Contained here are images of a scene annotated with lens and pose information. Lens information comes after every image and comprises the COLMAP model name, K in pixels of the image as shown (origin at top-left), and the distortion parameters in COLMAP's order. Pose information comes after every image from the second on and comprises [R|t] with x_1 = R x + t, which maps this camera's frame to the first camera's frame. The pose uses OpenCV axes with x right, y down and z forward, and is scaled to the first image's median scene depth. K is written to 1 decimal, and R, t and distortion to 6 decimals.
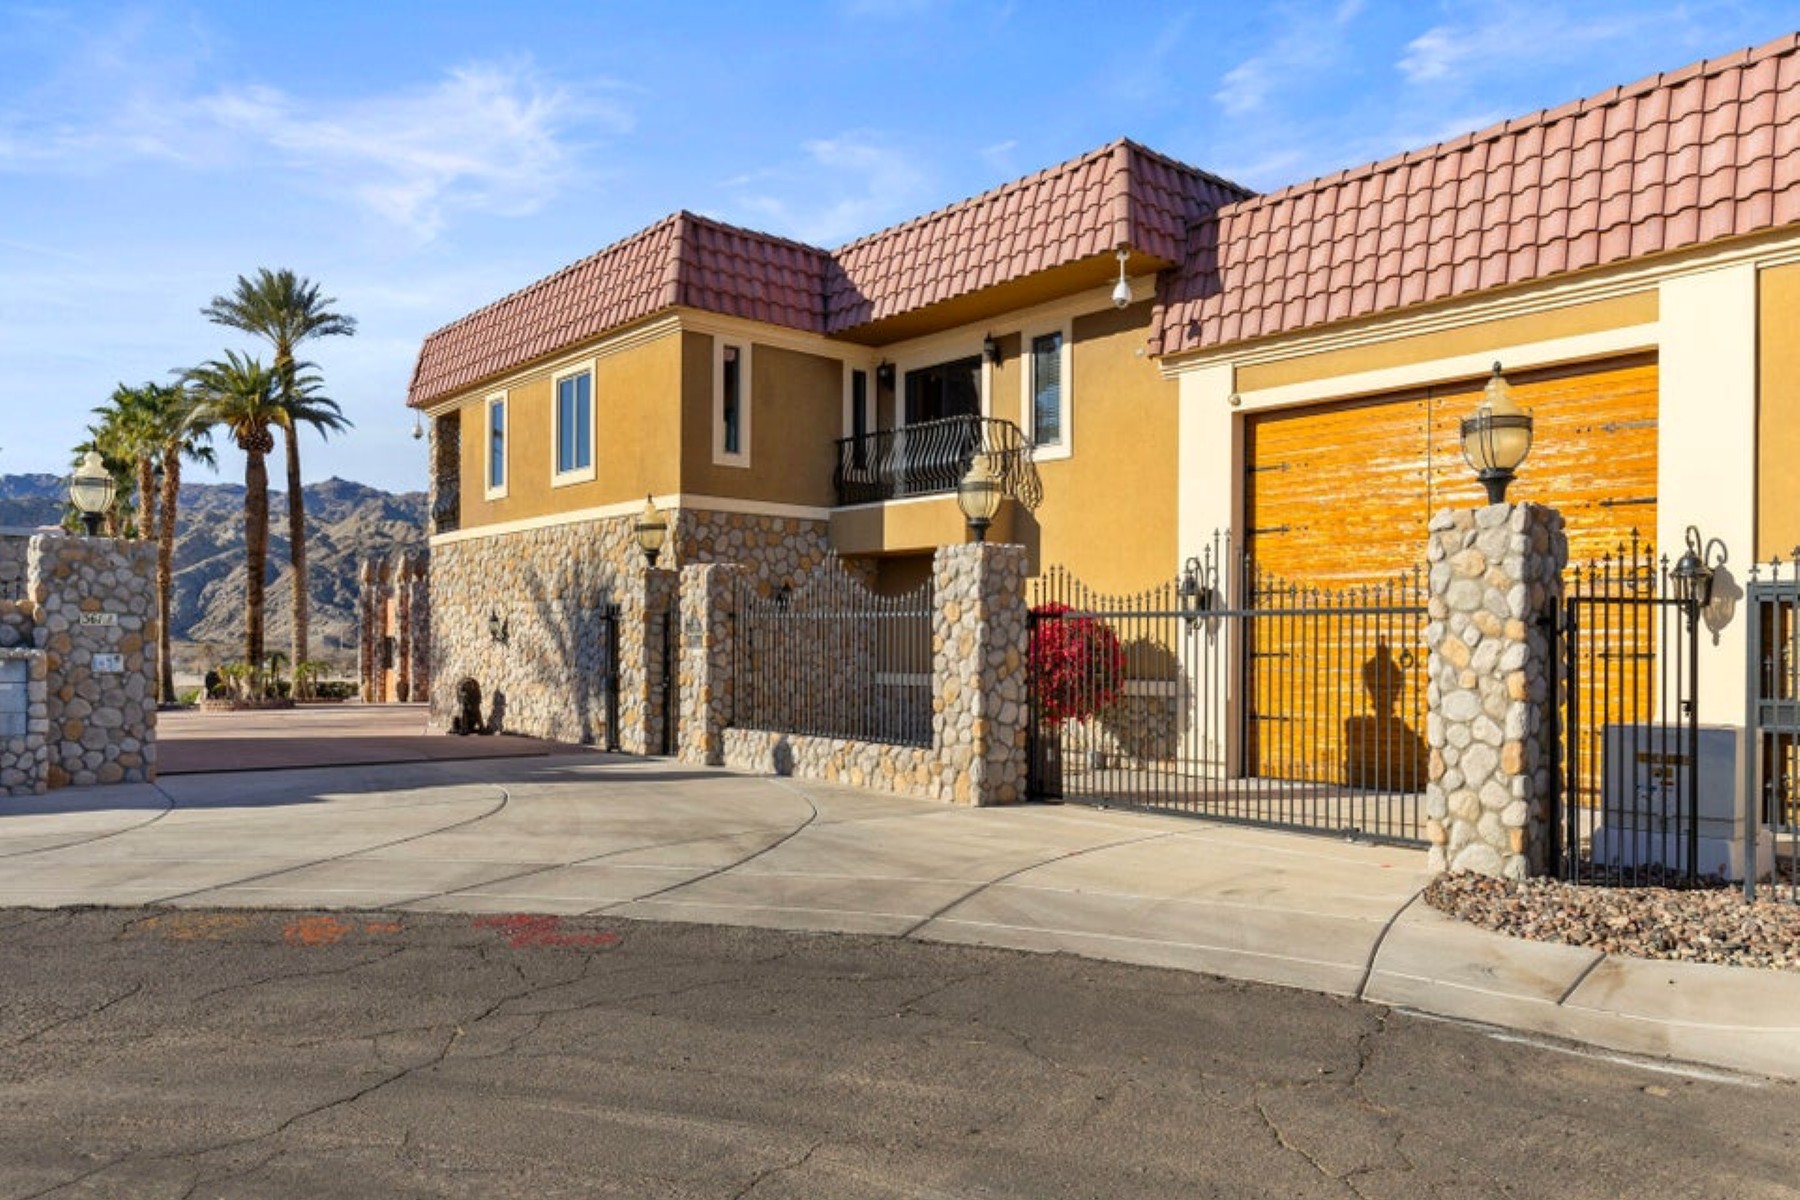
lens RADIAL K [[1349.7, 0, 901.4], [0, 1349.7, 610.0], [0, 0, 1]] dist [0.000453, 0.000234]
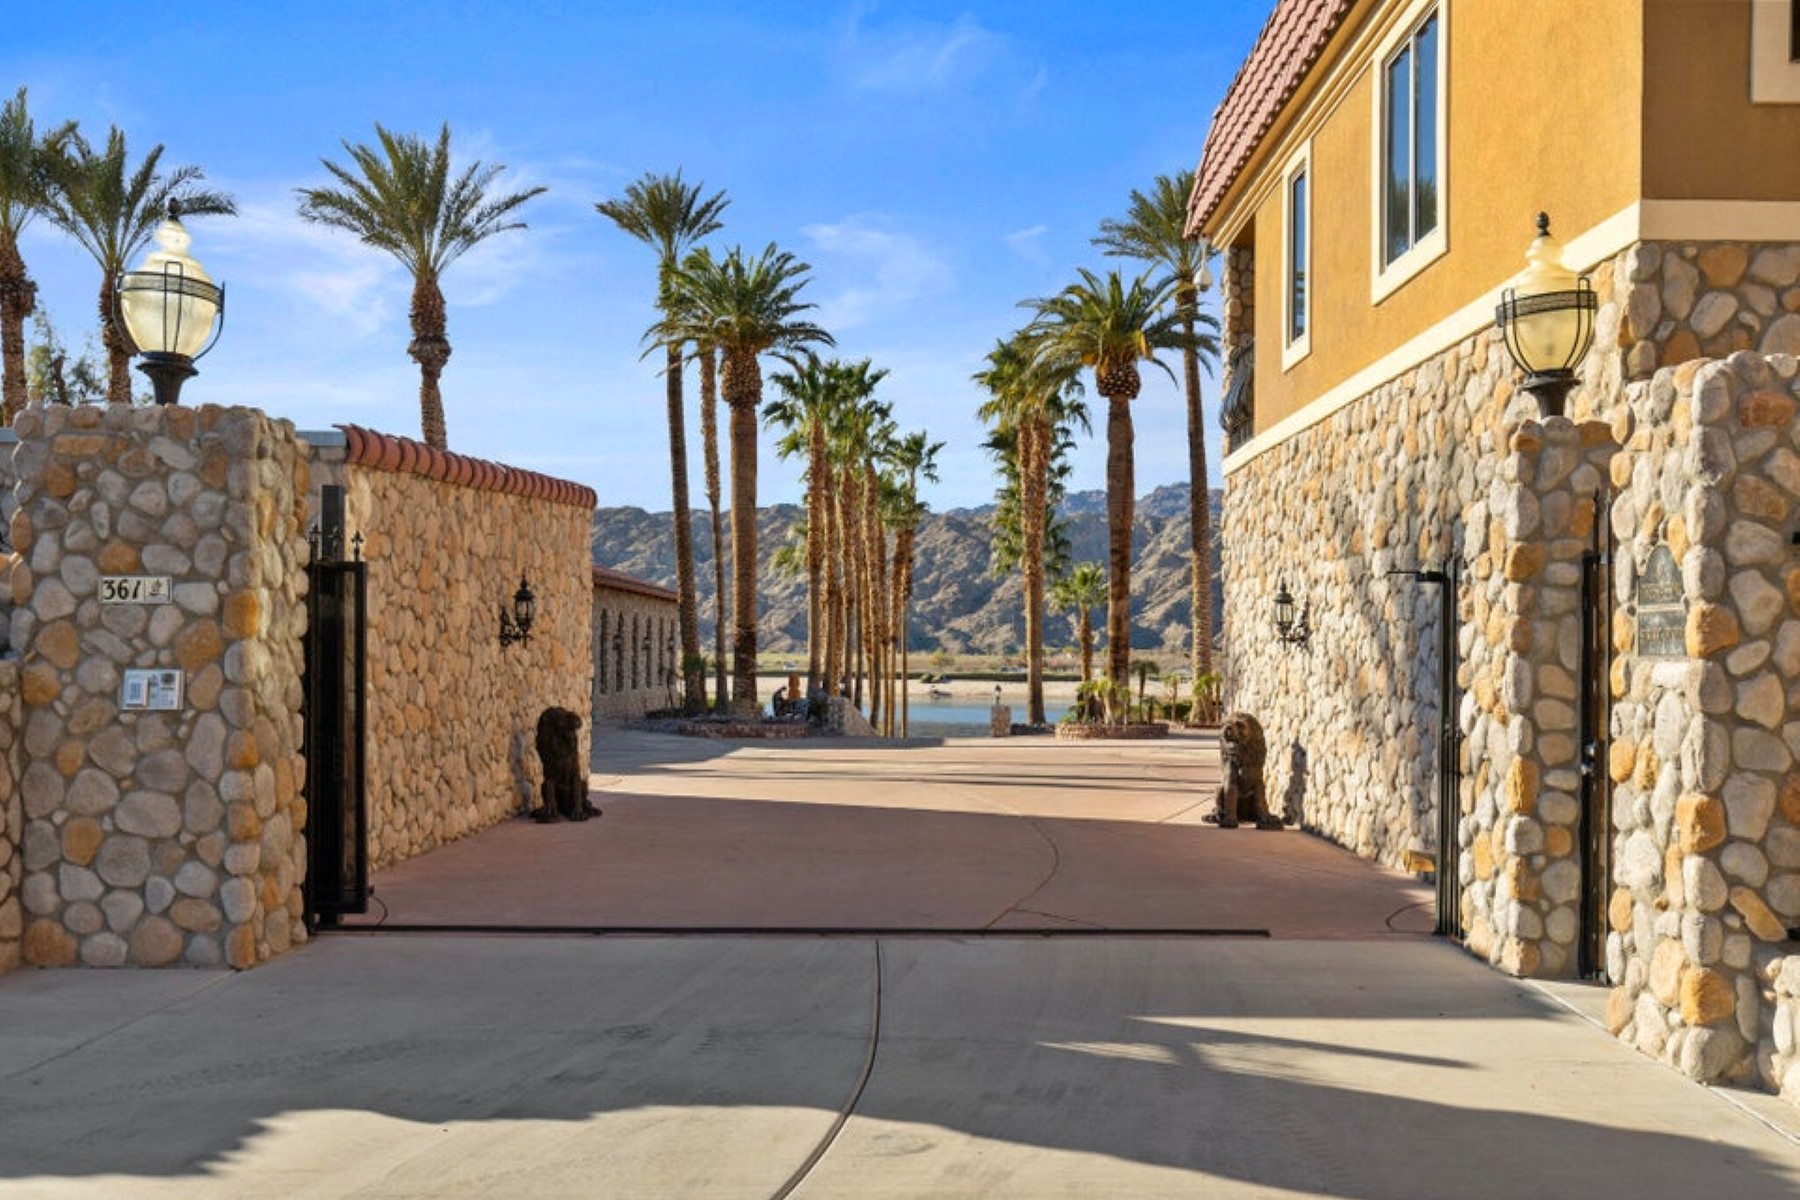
lens RADIAL K [[1529.4, 0, 909.1], [0, 1529.4, 658.0], [0, 0, 1]] dist [0.008709, -0.004161]
pose [[0.776519, 0.001978, -0.630091, -0.065075], [0.016053, 0.999608, 0.022922, 0.016564], [0.629889, -0.027914, 0.776183, 0.590252]]
